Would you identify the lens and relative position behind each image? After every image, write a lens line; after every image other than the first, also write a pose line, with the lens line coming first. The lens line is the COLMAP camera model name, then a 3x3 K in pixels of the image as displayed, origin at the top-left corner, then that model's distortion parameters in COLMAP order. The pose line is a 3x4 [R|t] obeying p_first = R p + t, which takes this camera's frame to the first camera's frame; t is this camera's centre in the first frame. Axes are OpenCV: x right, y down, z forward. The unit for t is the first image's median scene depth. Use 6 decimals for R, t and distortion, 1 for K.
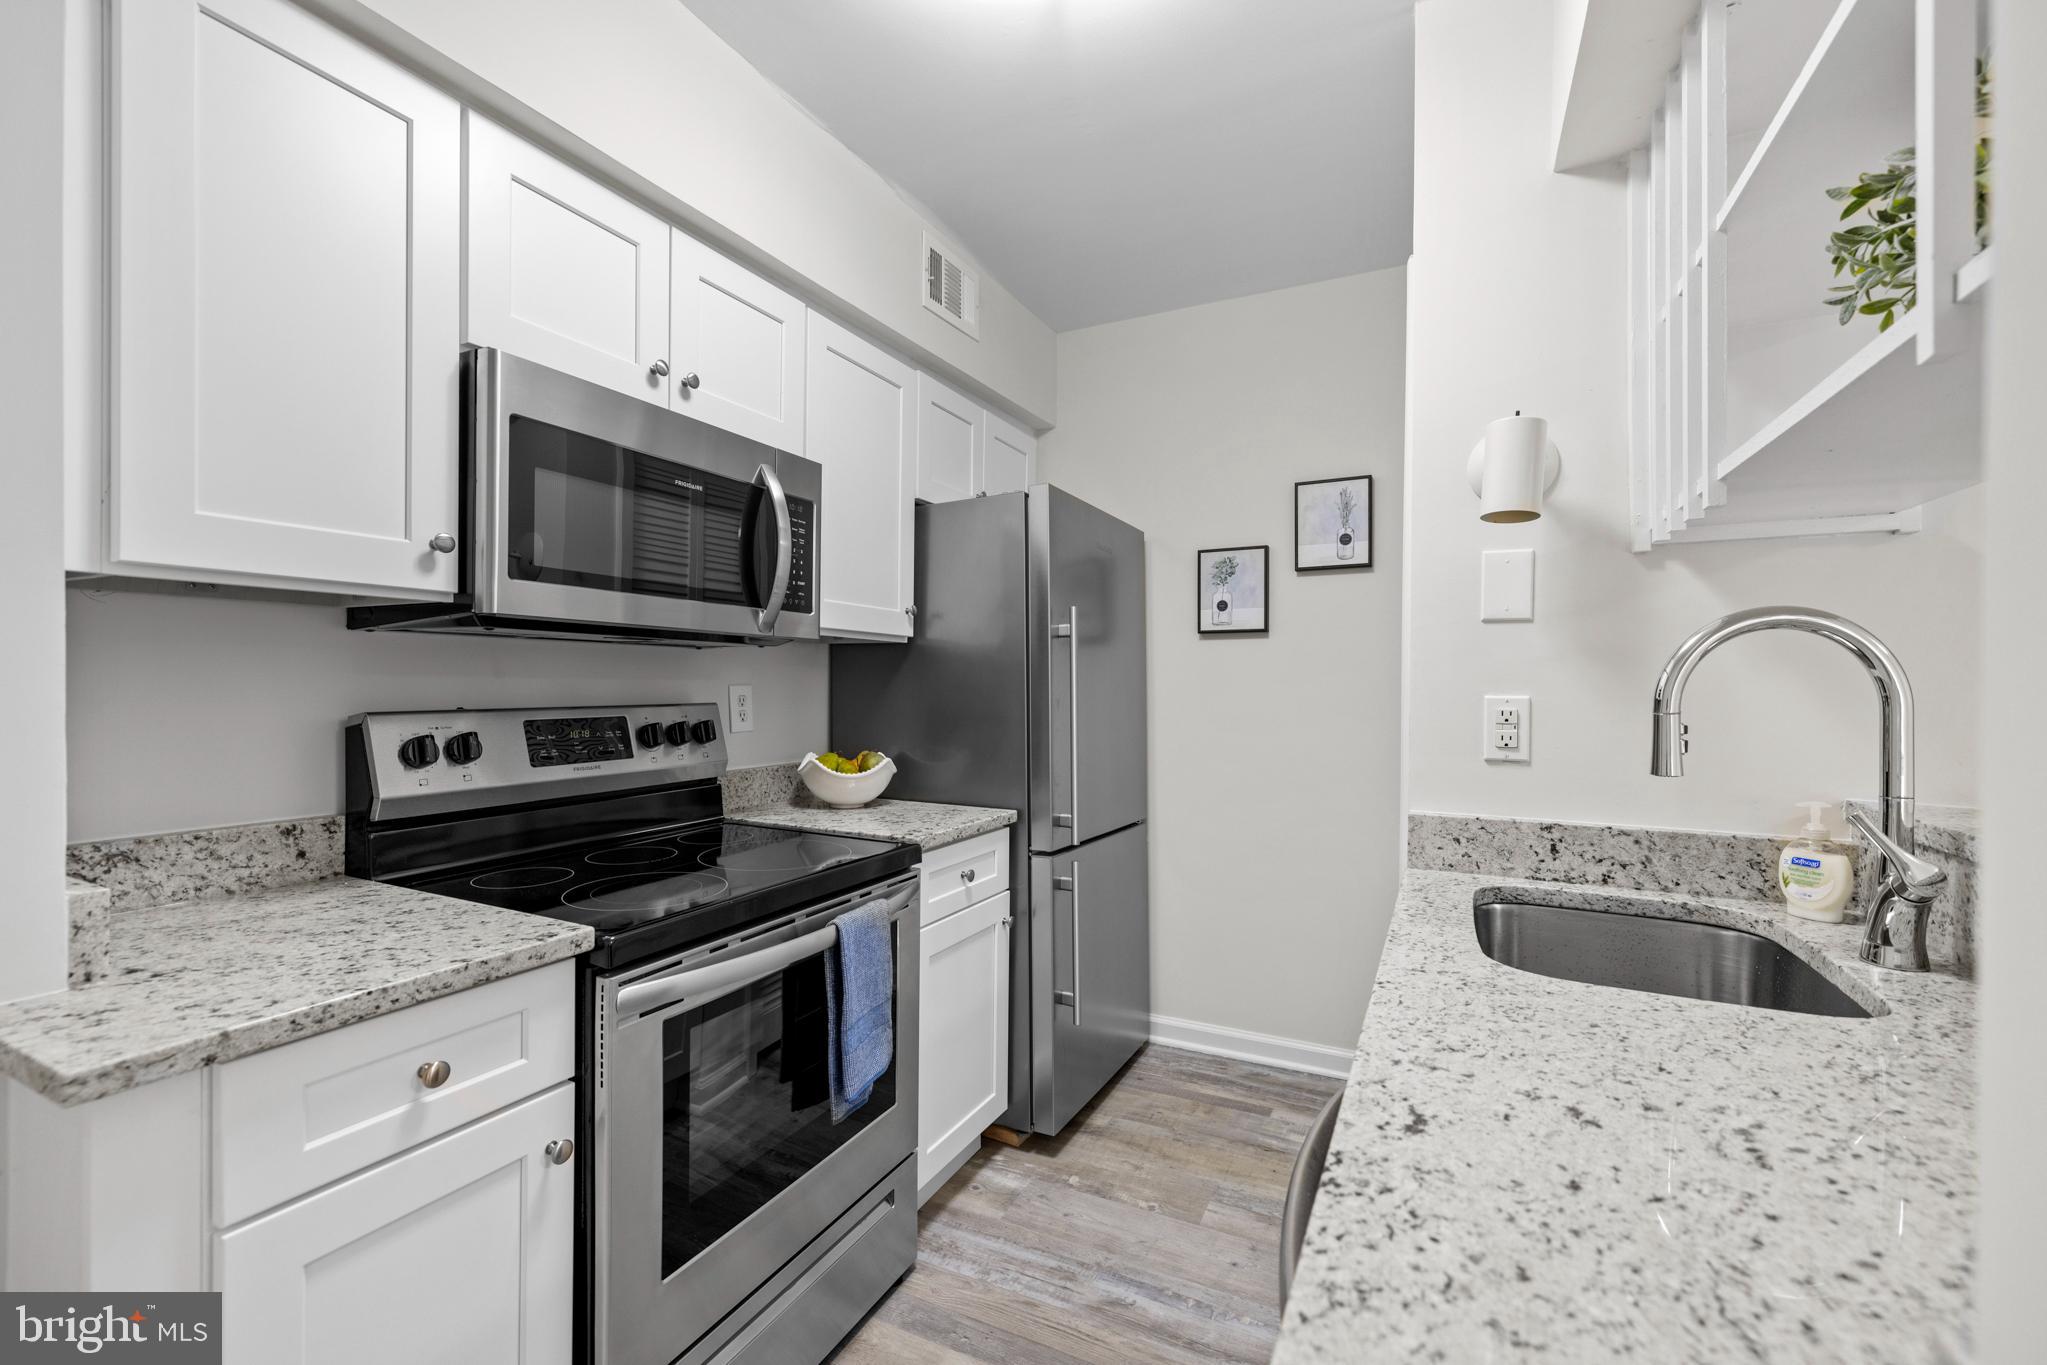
lens RADIAL K [[891.1, 0, 1025.3], [0, 891.1, 684.4], [0, 0, 1]] dist [0.001455, -0.000376]
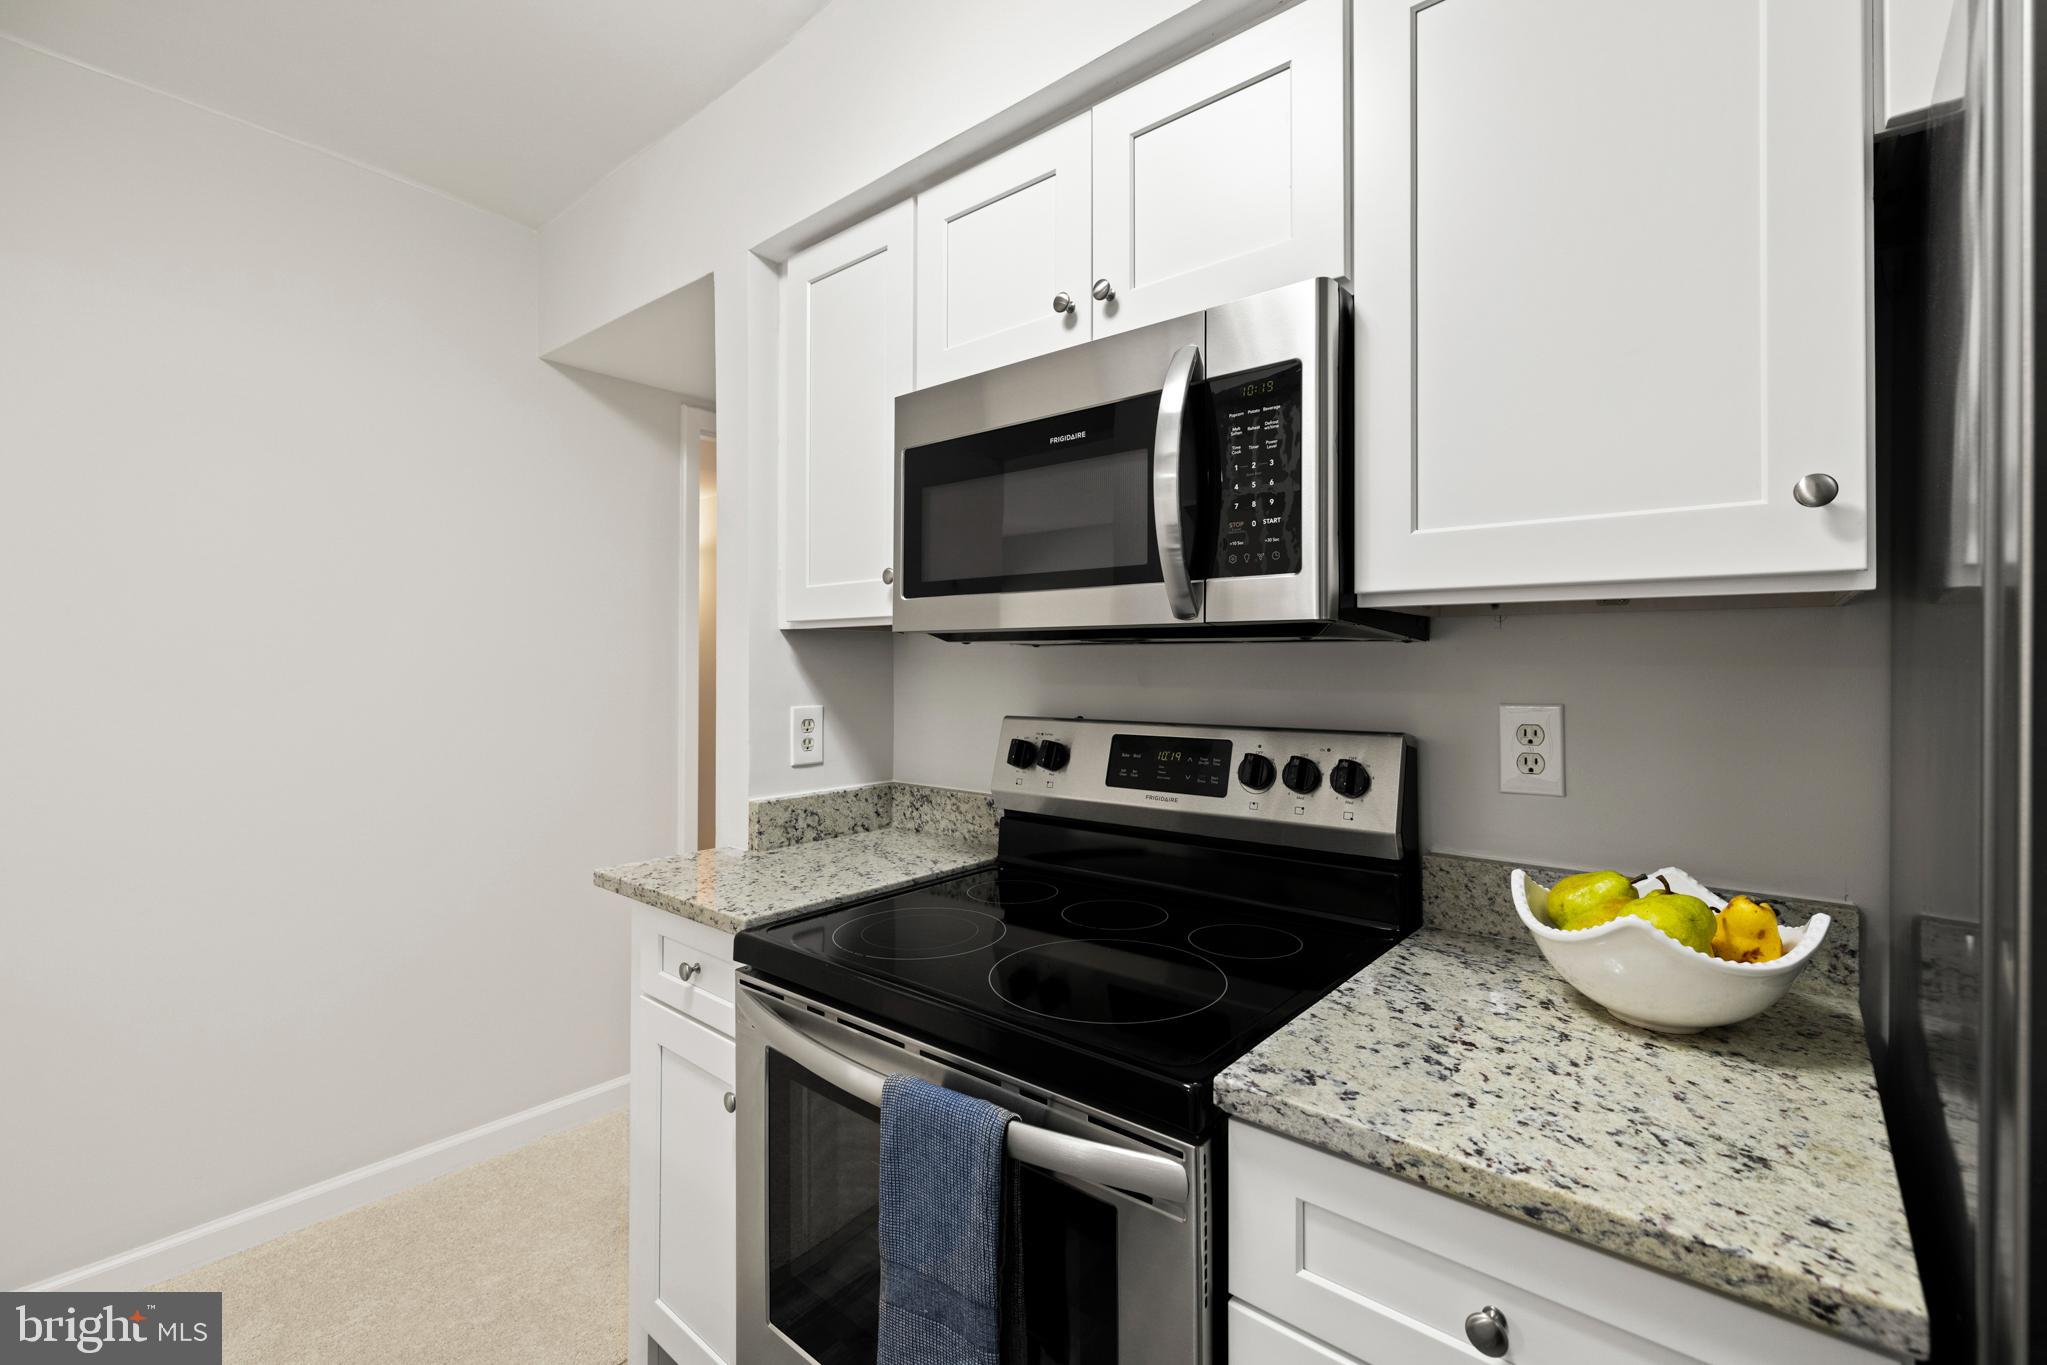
lens RADIAL K [[891.1, 0, 1039.4], [0, 891.1, 656.5], [0, 0, 1]] dist [0.001455, -0.000376]
pose [[-0.237310, -0.020864, -0.971210, 0.365211], [-0.005112, 0.999782, -0.020229, -0.021654], [0.971420, 0.000164, -0.237365, 1.167684]]
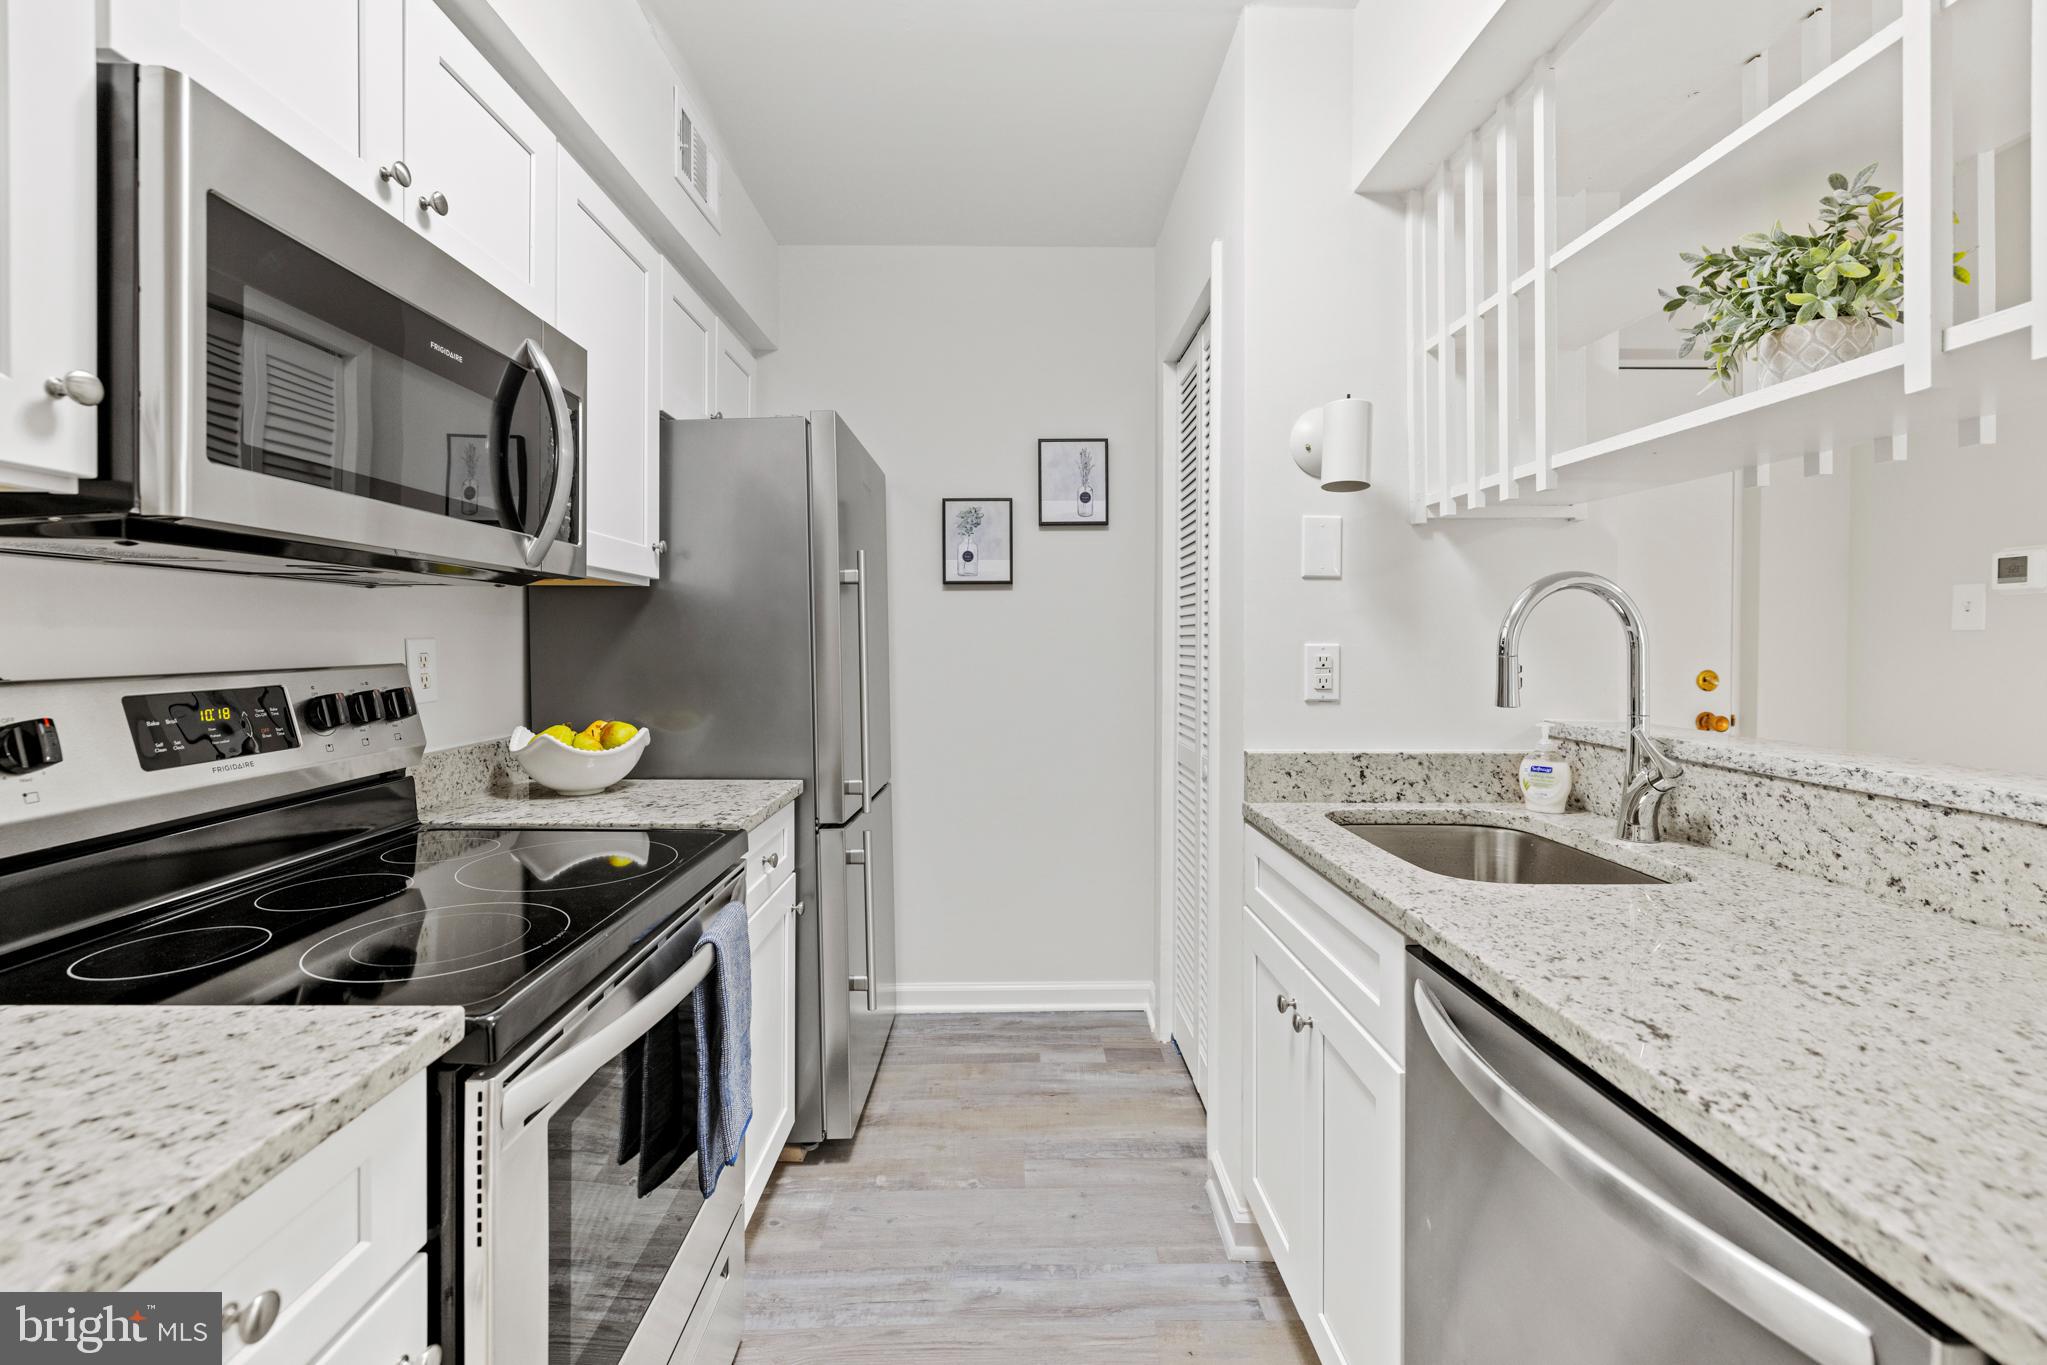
lens RADIAL K [[891.1, 0, 1044.1], [0, 891.1, 643.7], [0, 0, 1]] dist [0.001455, -0.000376]
pose [[0.879482, -0.007403, 0.475875, -0.302614], [0.004563, 0.999964, 0.007123, 0.002798], [-0.475911, -0.004092, 0.879484, 0.161706]]
